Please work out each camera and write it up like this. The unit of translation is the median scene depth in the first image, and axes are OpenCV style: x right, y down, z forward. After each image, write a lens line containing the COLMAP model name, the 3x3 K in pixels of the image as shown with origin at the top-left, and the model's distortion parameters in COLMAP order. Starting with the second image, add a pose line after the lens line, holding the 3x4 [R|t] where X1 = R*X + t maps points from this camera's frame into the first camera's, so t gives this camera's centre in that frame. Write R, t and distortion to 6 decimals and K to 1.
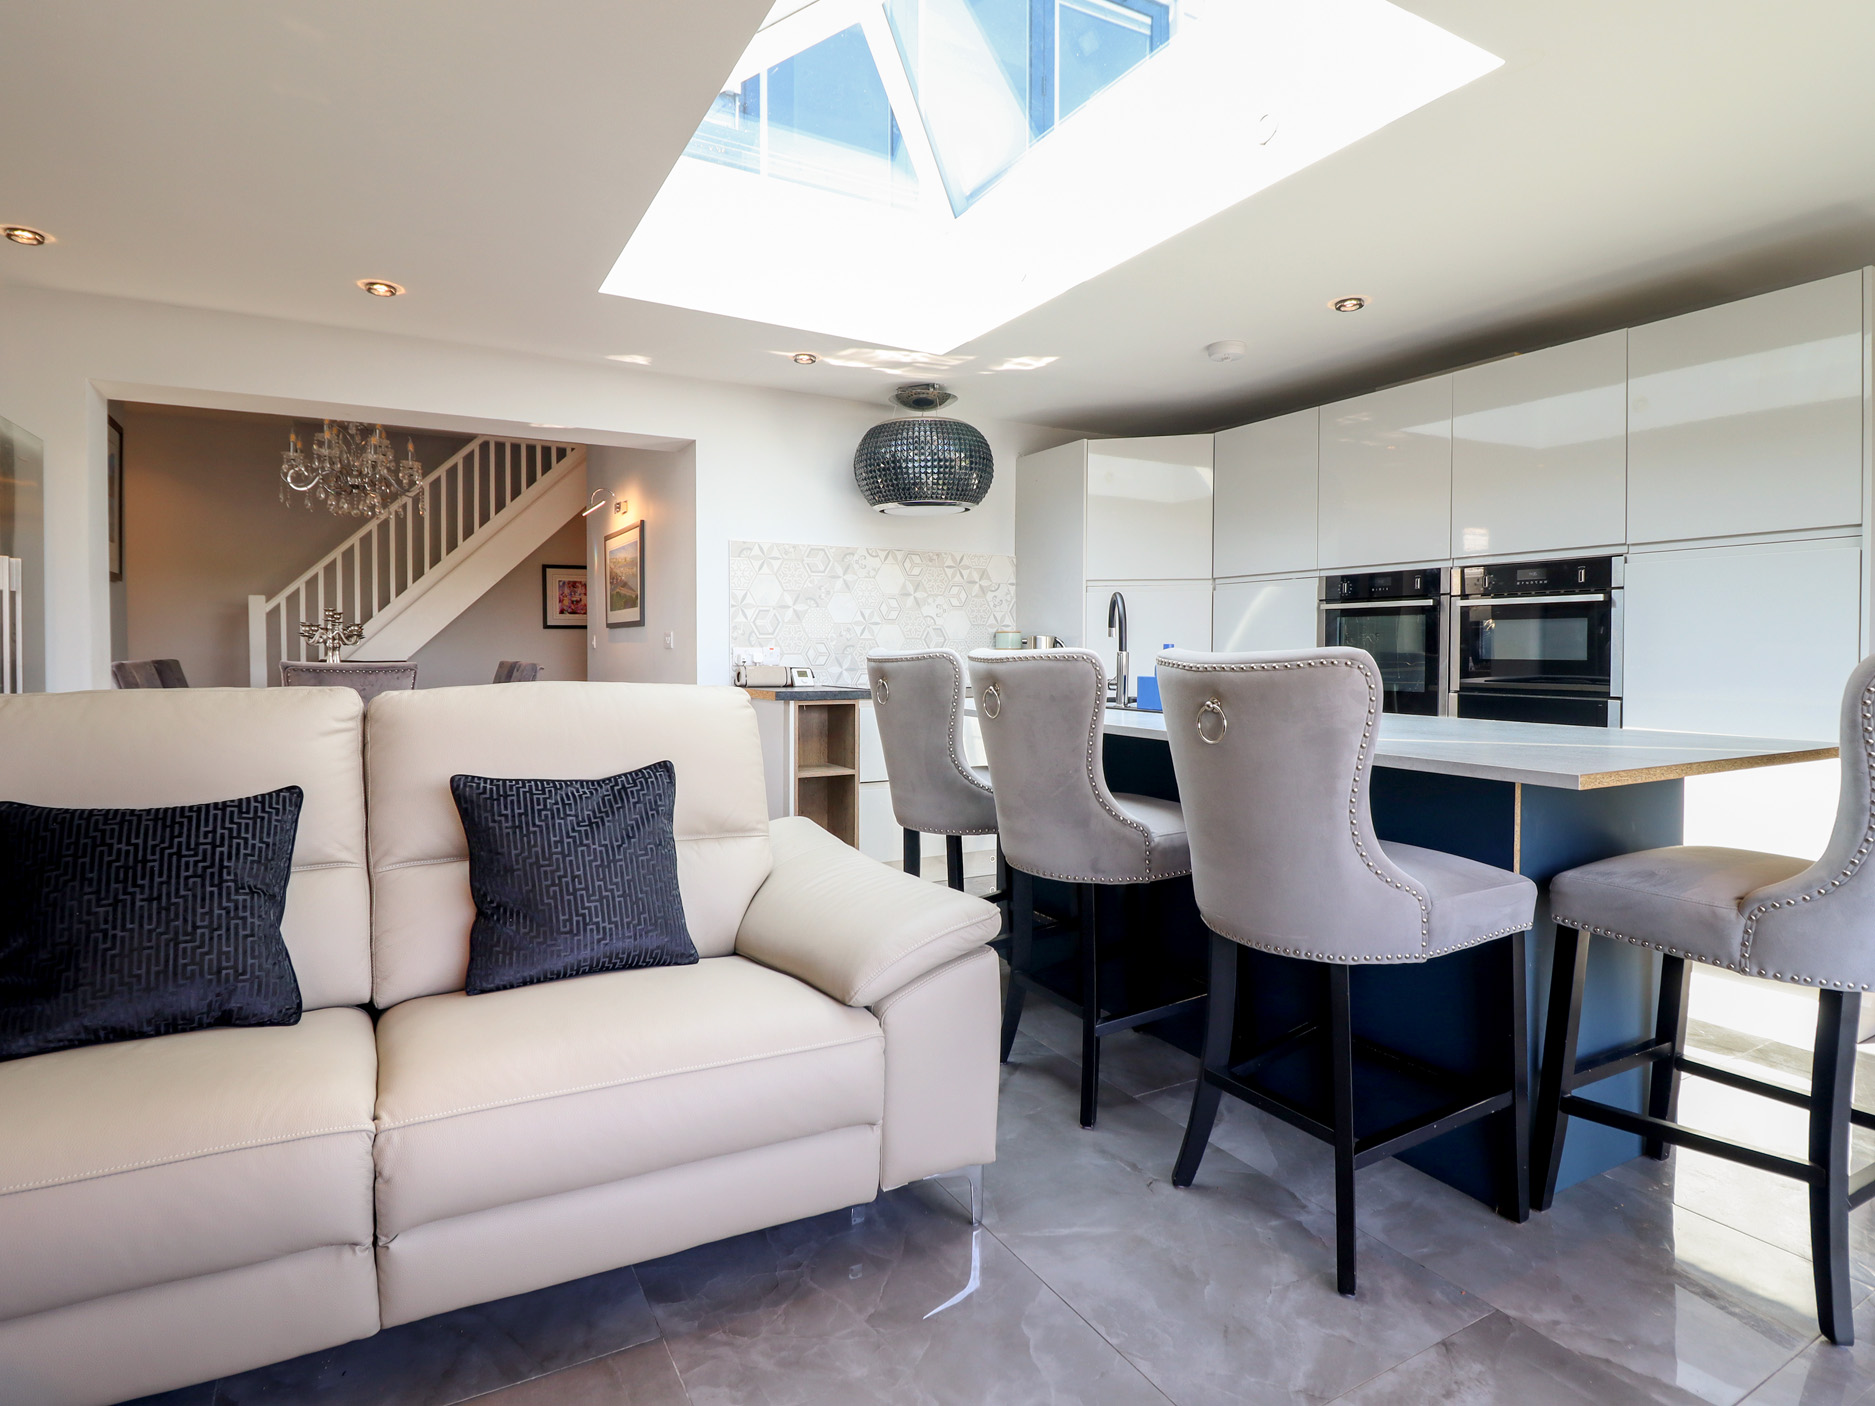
lens RADIAL K [[1006.8, 0, 931.1], [0, 1006.8, 678.7], [0, 0, 1]] dist [-0.009725, -0.003605]
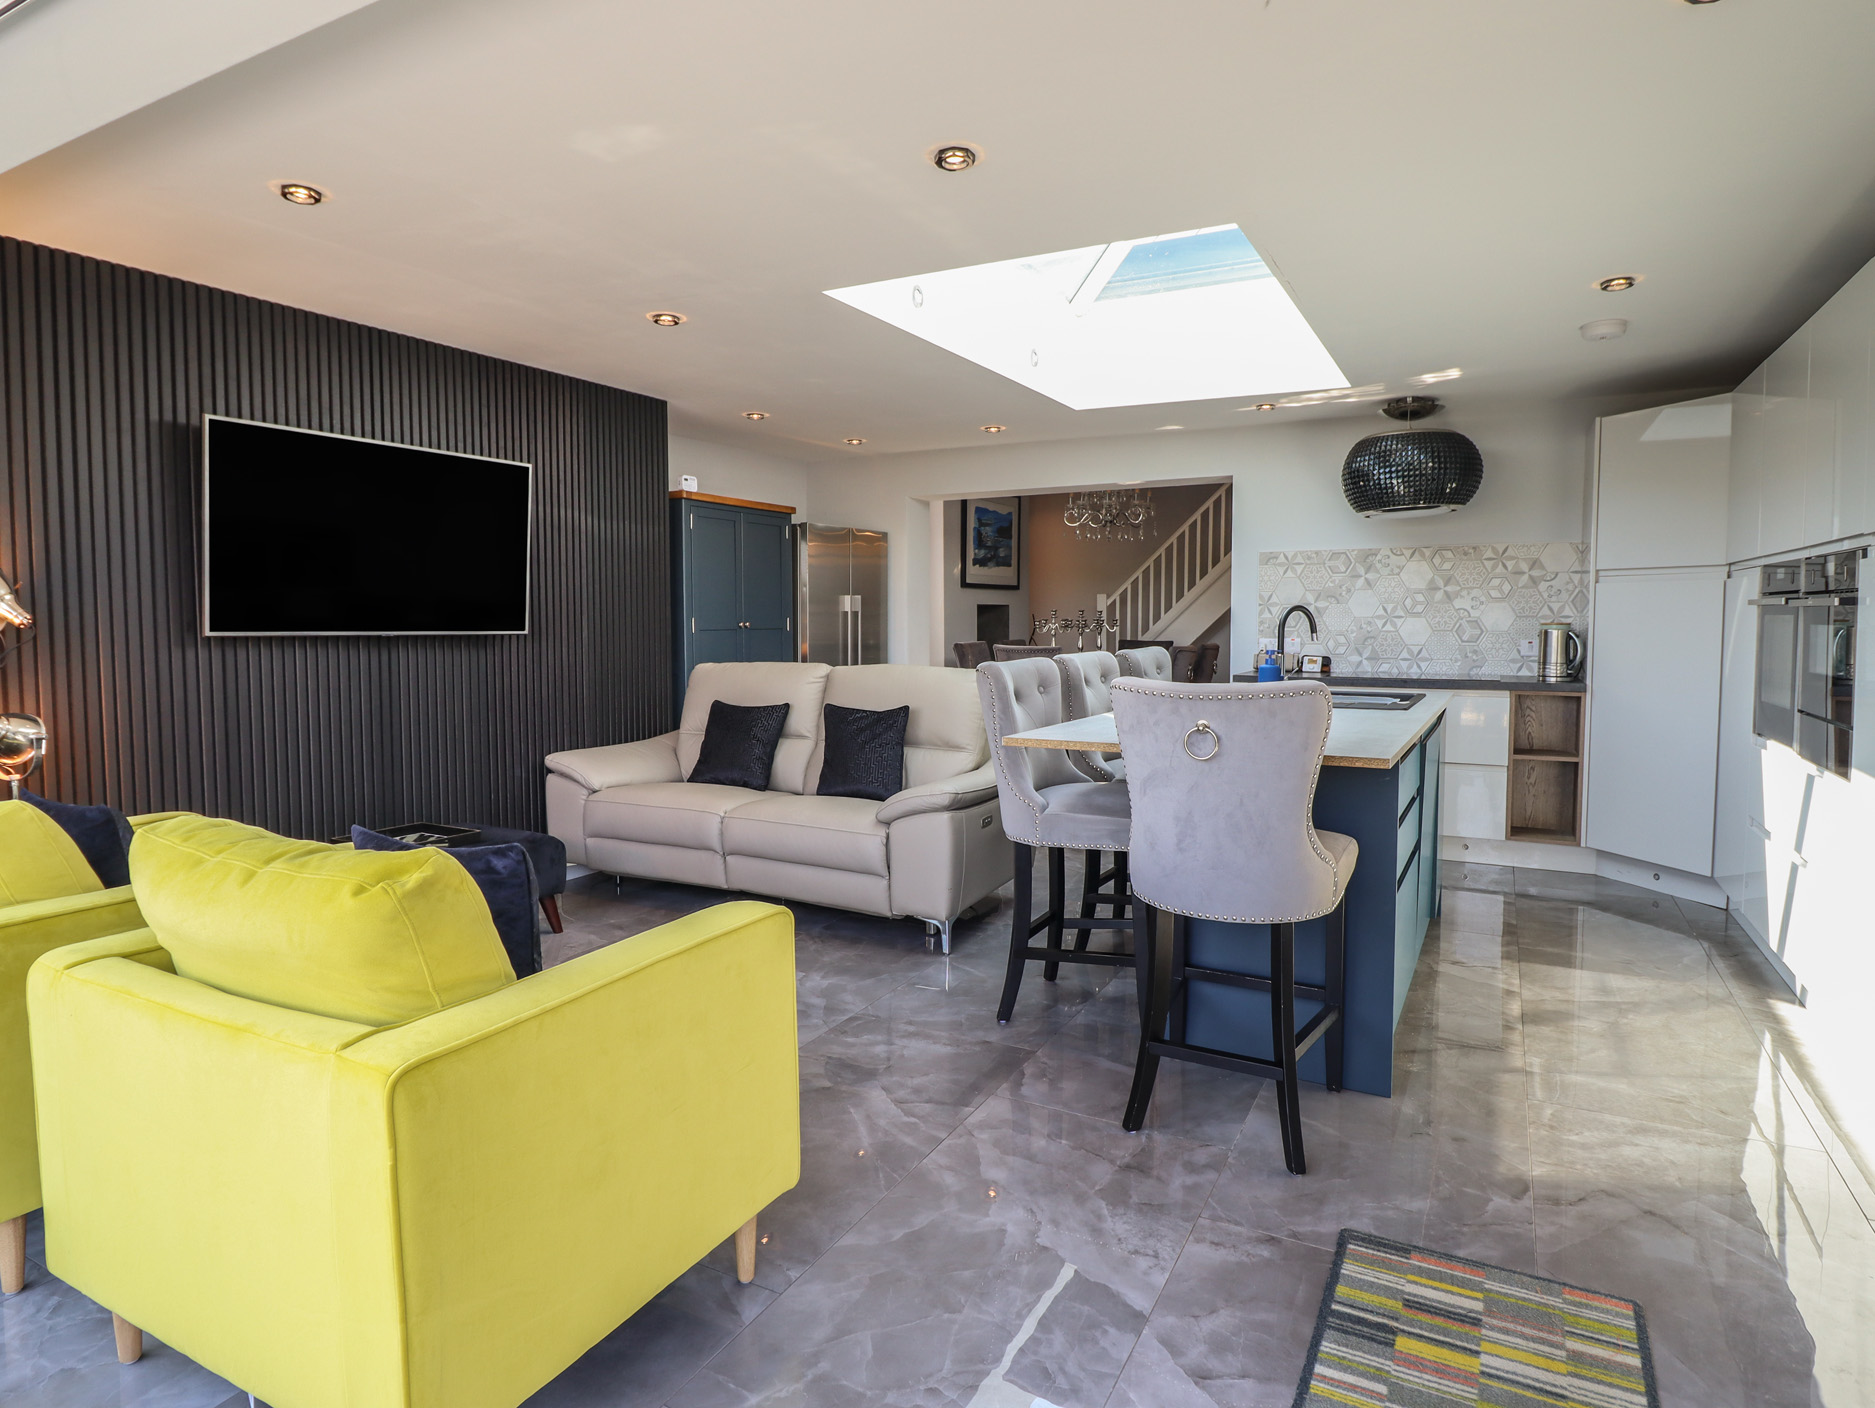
lens RADIAL K [[1079.7, 0, 945.5], [0, 1079.7, 690.6], [0, 0, 1]] dist [-0.005848, -0.000183]
pose [[0.538413, 0.054594, -0.840911, 0.676078], [-0.020346, 0.998450, 0.051796, -0.026125], [0.842435, -0.010778, 0.538689, -0.041207]]
